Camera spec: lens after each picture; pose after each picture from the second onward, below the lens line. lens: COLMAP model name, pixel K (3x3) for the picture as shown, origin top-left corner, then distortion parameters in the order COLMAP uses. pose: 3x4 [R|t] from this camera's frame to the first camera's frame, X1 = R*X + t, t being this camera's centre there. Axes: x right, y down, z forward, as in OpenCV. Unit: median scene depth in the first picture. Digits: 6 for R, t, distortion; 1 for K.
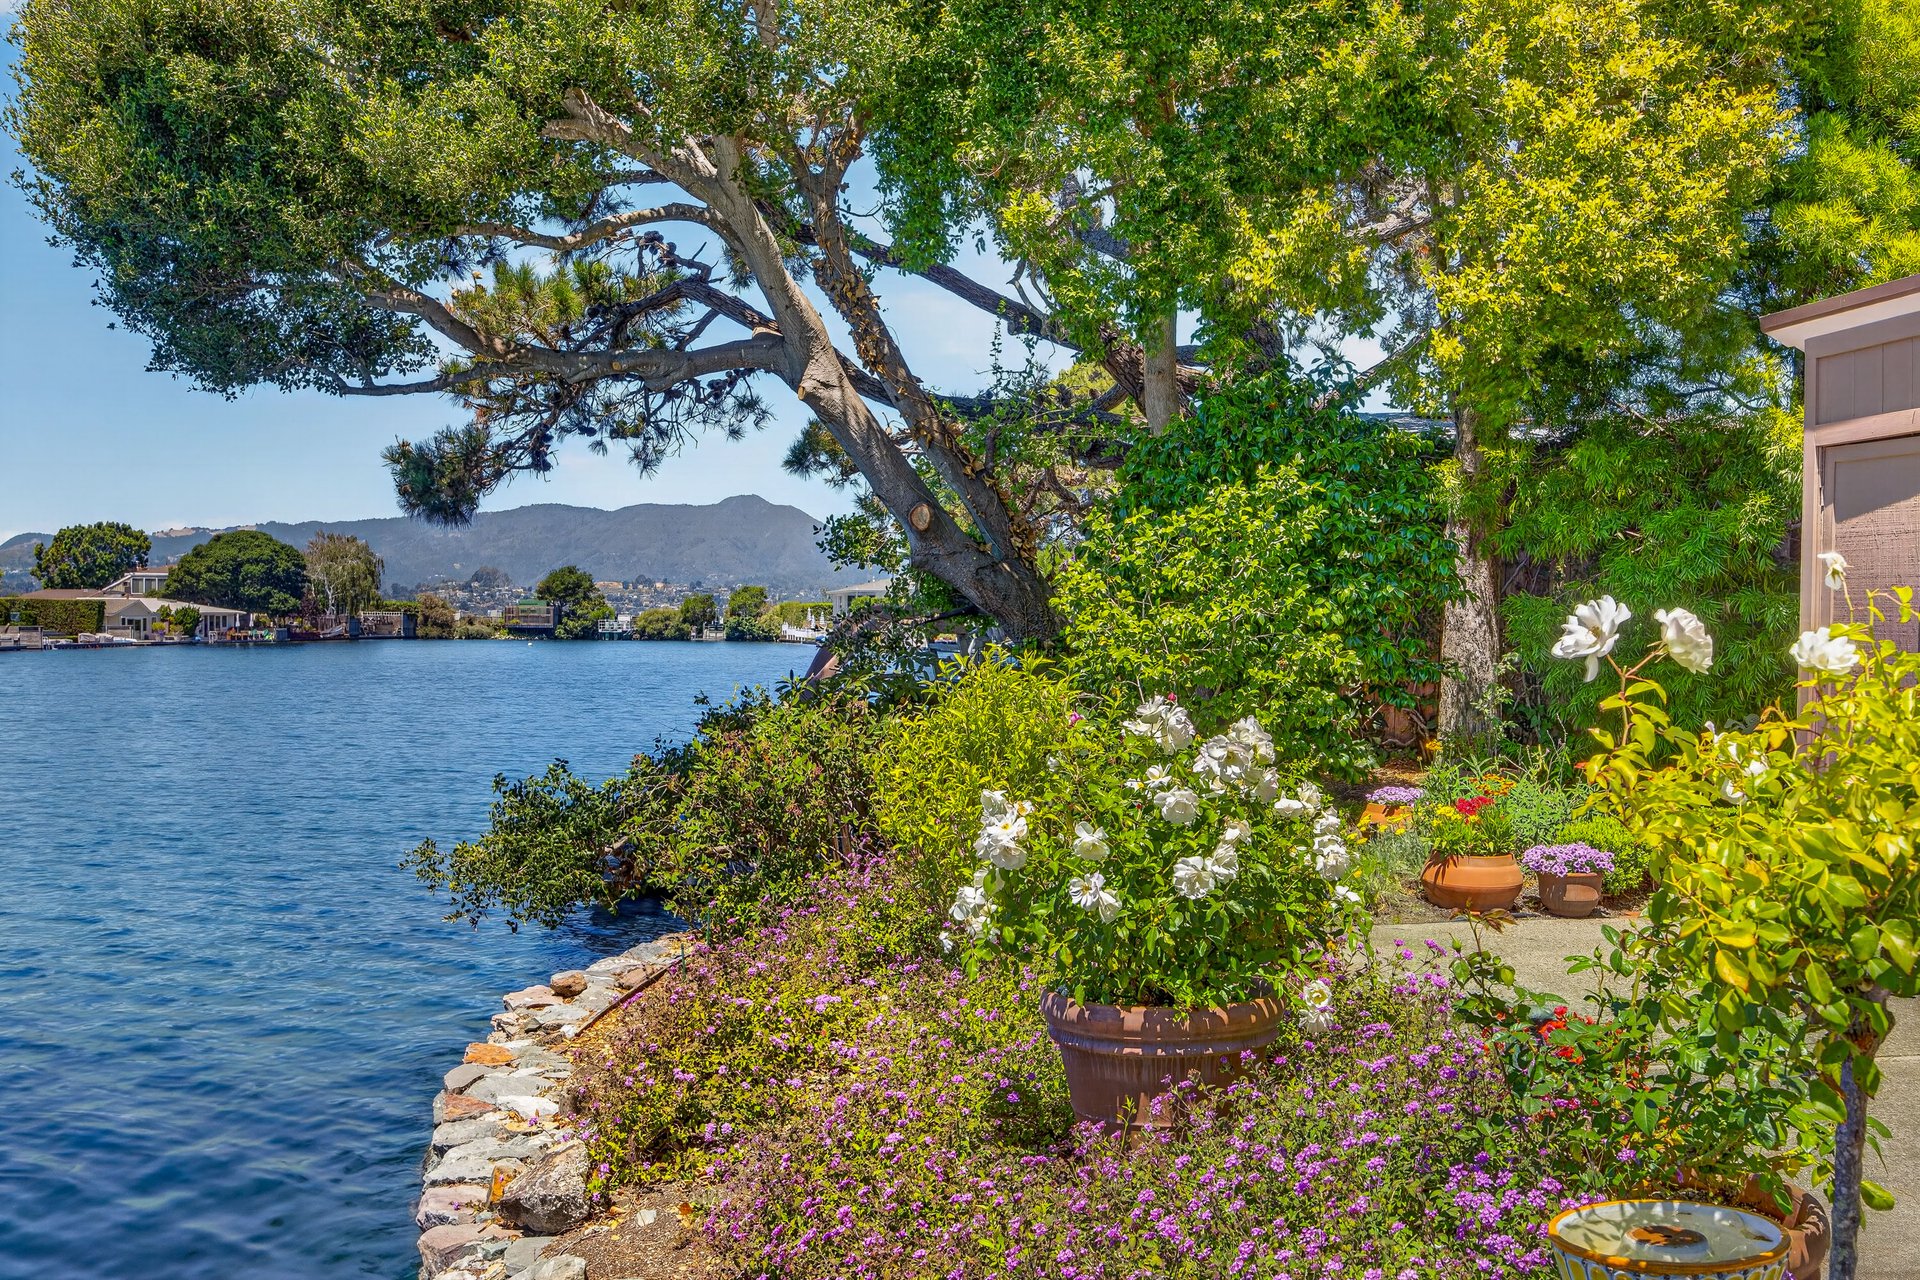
lens RADIAL K [[1849.5, 0, 960.3], [0, 1849.5, 665.7], [0, 0, 1]] dist [-0.020481, 0.013854]
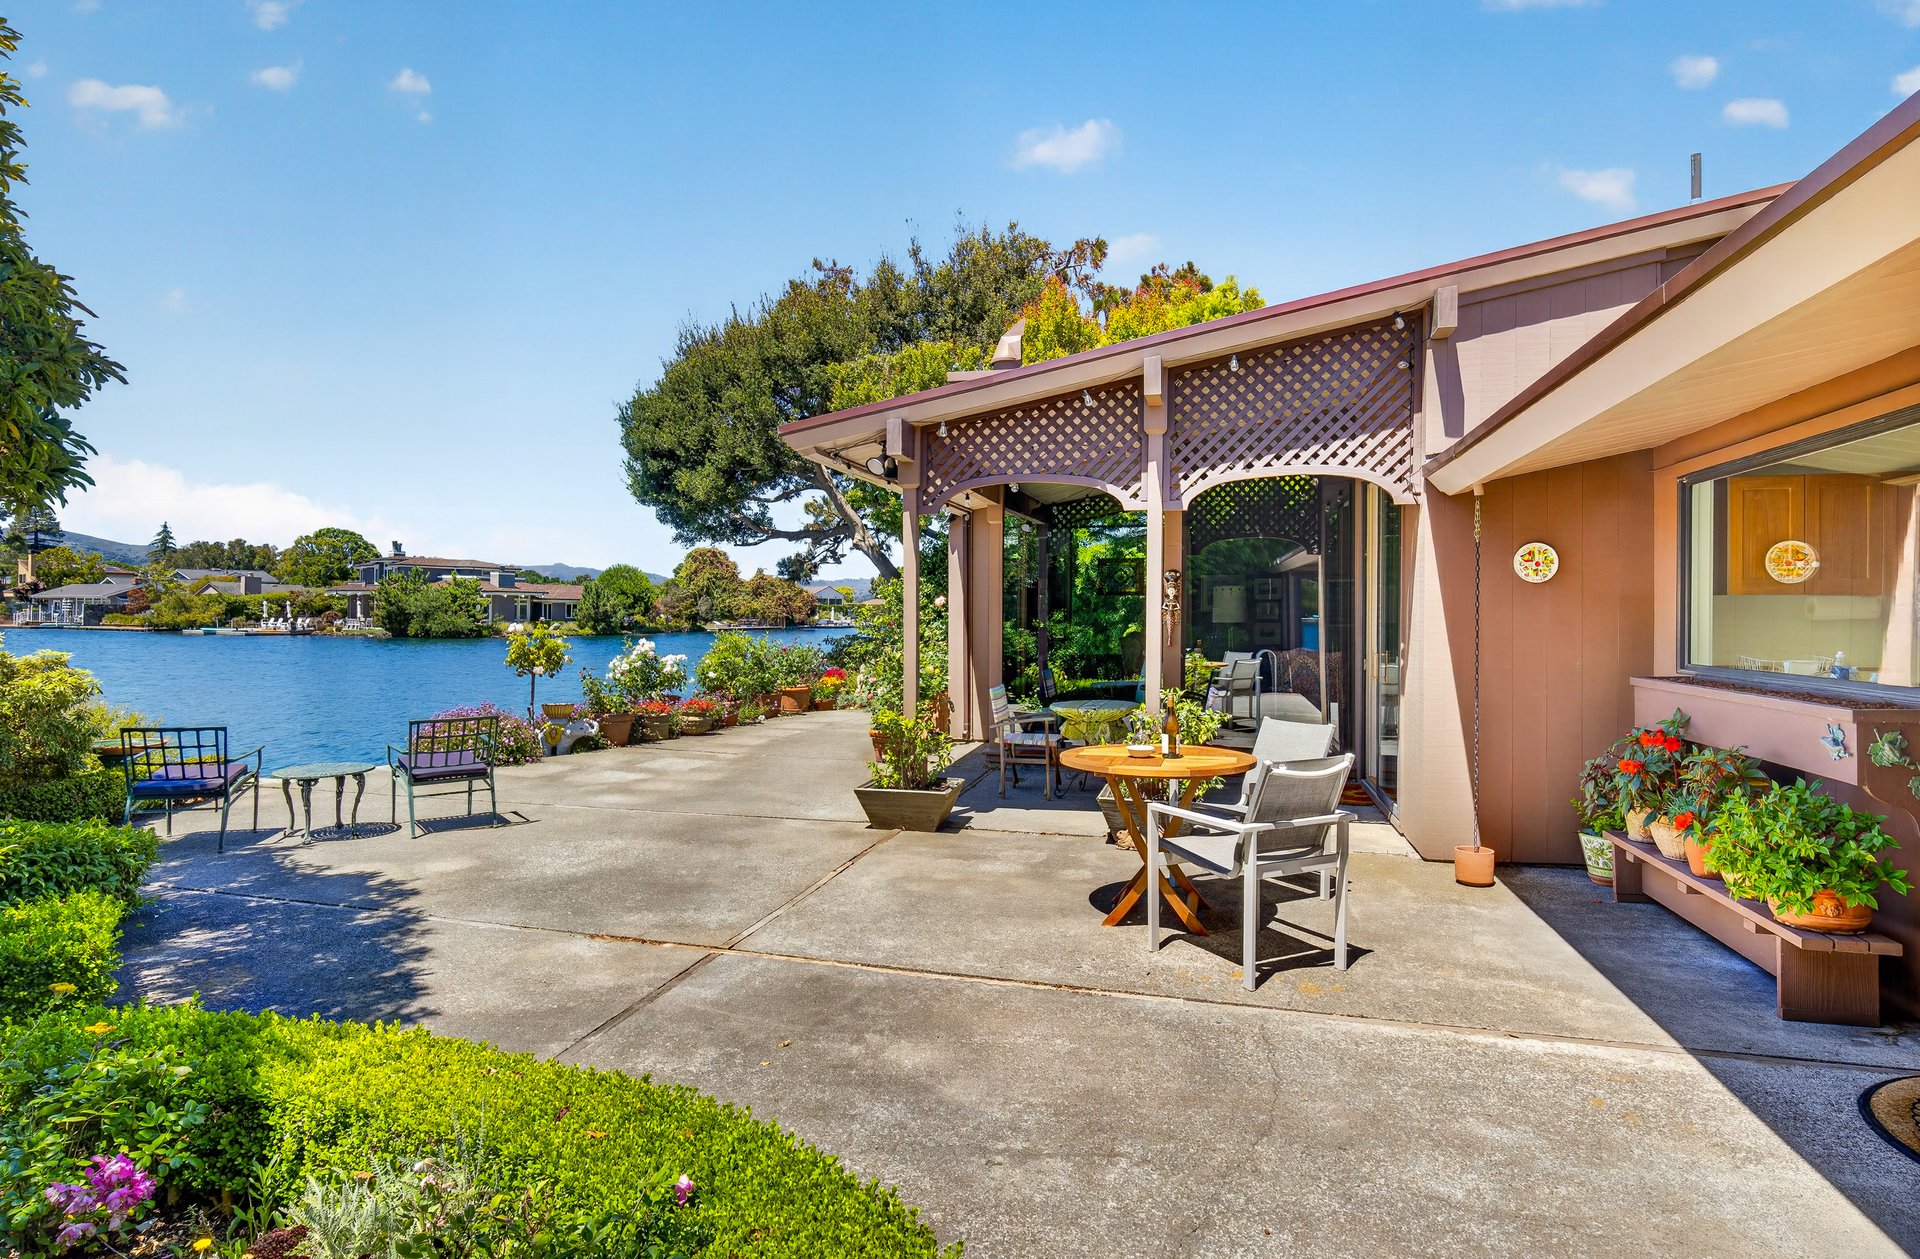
lens RADIAL K [[1018.8, 0, 960.0], [0, 1018.8, 629.5], [0, 0, 1]] dist [-0.007889, -0.000598]
pose [[0.920831, 0.004746, -0.389934, 0.819102], [-0.007906, 0.999948, -0.006499, 0.001509], [0.389883, 0.009068, 0.920820, -0.520298]]
